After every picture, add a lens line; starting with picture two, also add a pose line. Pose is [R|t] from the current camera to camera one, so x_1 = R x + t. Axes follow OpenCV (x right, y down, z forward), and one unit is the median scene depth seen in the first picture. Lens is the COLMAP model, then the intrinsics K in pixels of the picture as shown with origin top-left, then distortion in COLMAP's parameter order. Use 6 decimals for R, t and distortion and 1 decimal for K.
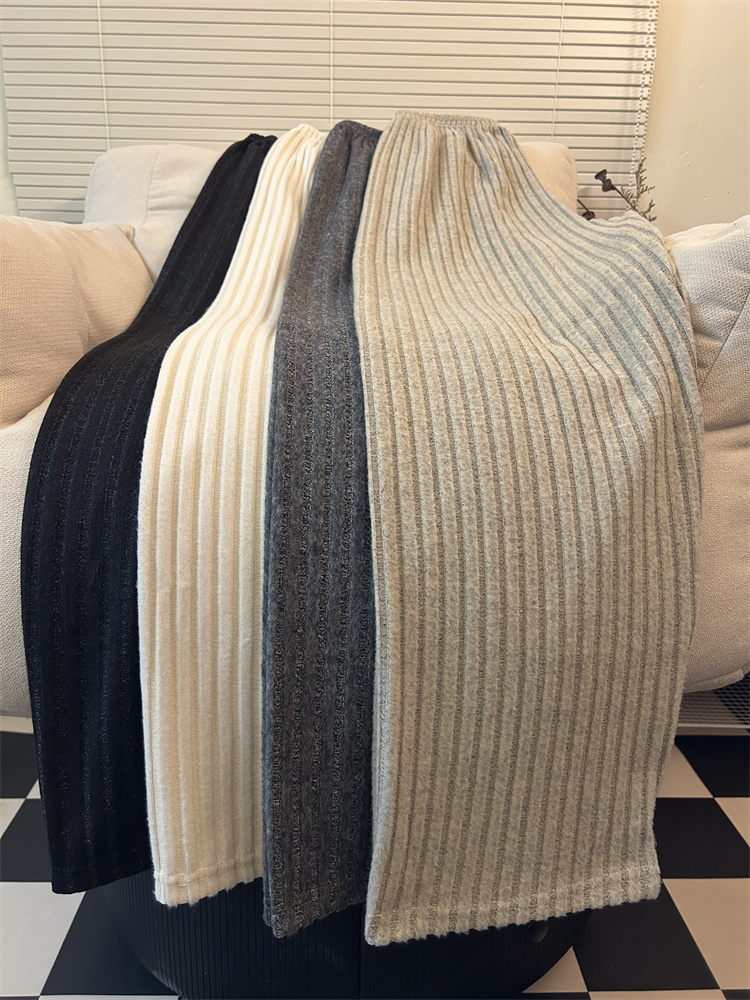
lens RADIAL K [[761.9, 0, 366.1], [0, 761.9, 497.8], [0, 0, 1]] dist [0.075440, -0.139441]
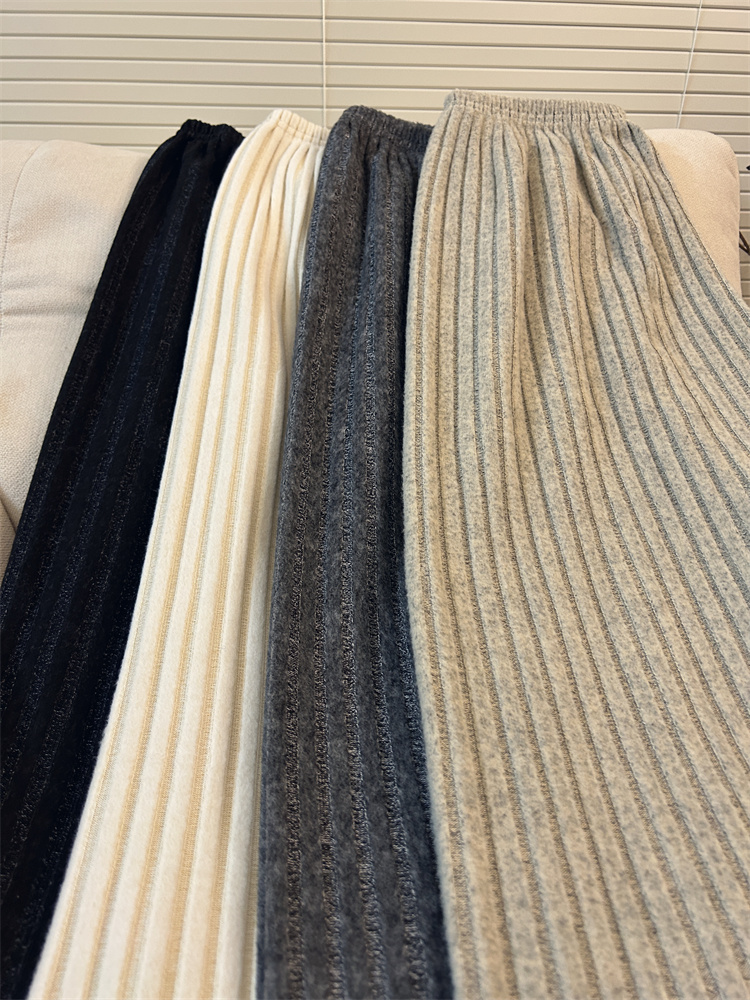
lens RADIAL K [[759.3, 0, 382.7], [0, 759.3, 500.7], [0, 0, 1]] dist [0.056628, -0.083942]
pose [[0.998788, -0.019174, 0.045326, -0.076110], [0.008751, 0.975499, 0.219831, -0.671043], [-0.048431, -0.219168, 0.974484, 0.794580]]
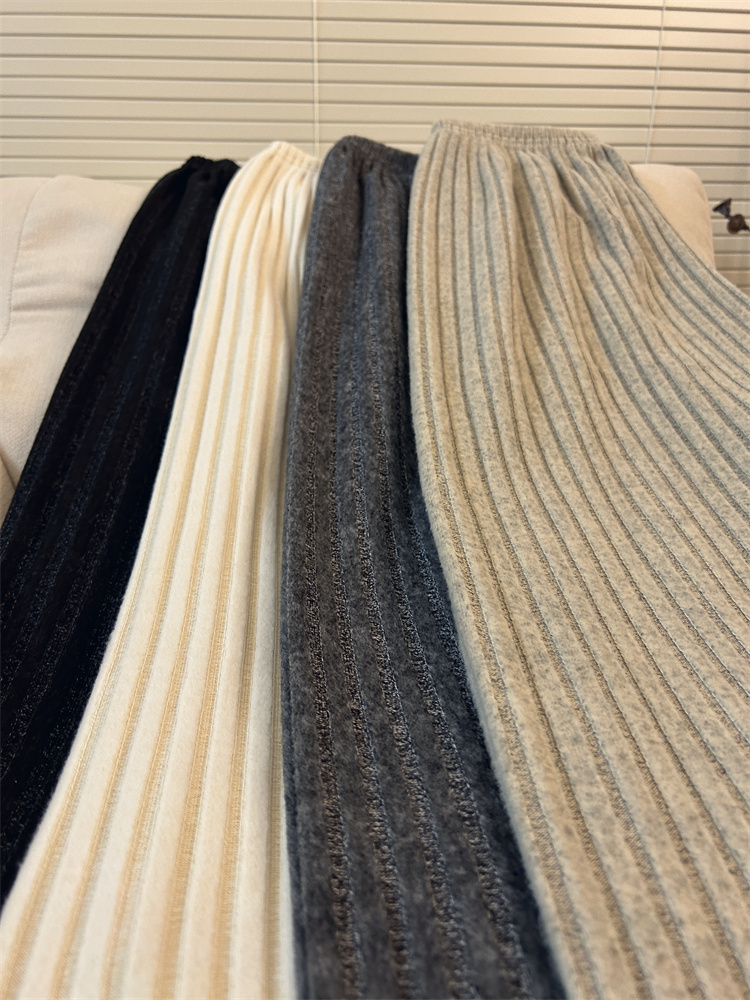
lens RADIAL K [[763.6, 0, 369.3], [0, 763.6, 500.8], [0, 0, 1]] dist [0.052175, -0.086888]
pose [[0.997716, -0.032868, 0.059013, -0.112858], [0.029938, 0.998307, 0.049862, -0.473397], [-0.060552, -0.047982, 0.997011, 0.777246]]
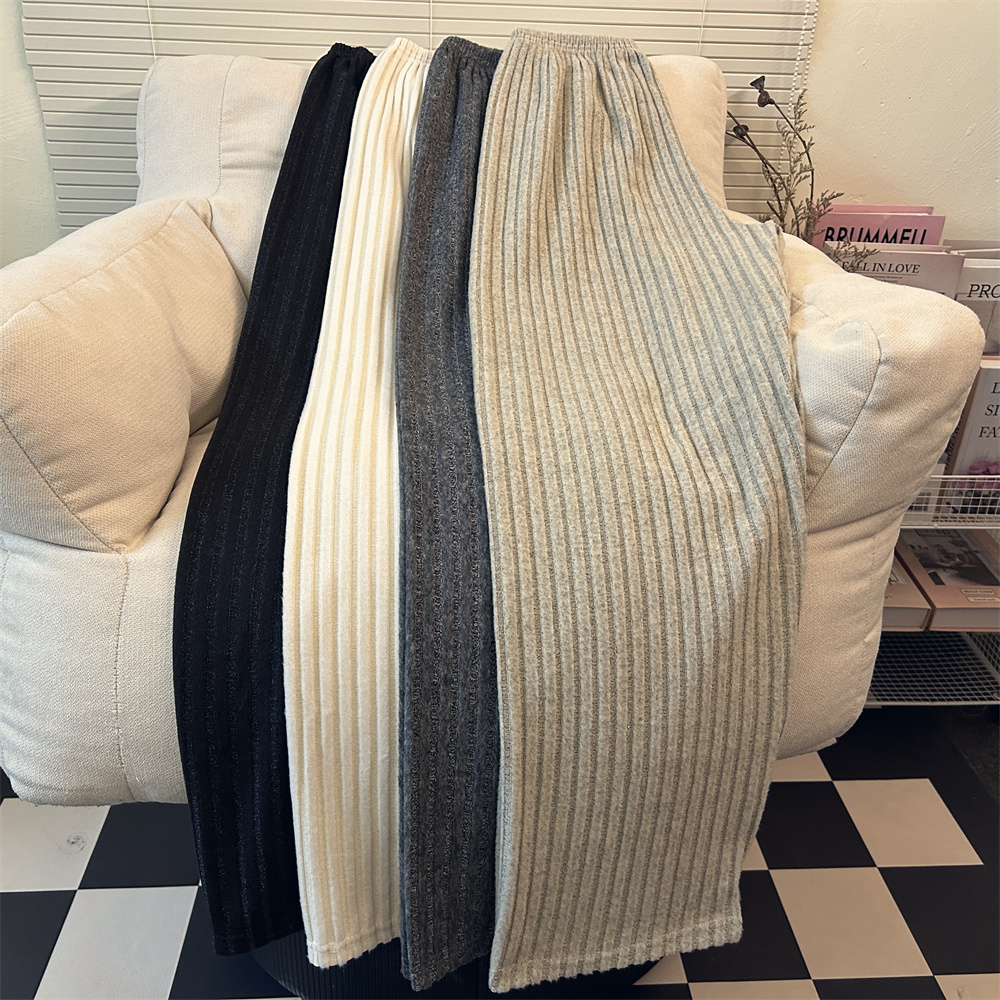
lens RADIAL K [[1002.5, 0, 504.2], [0, 1002.5, 511.4], [0, 0, 1]] dist [0.152663, -0.389679]
pose [[0.998911, -0.003012, 0.046549, -0.045845], [-0.006716, 0.978231, 0.207411, -0.440901], [-0.046161, -0.207498, 0.977146, -0.355830]]
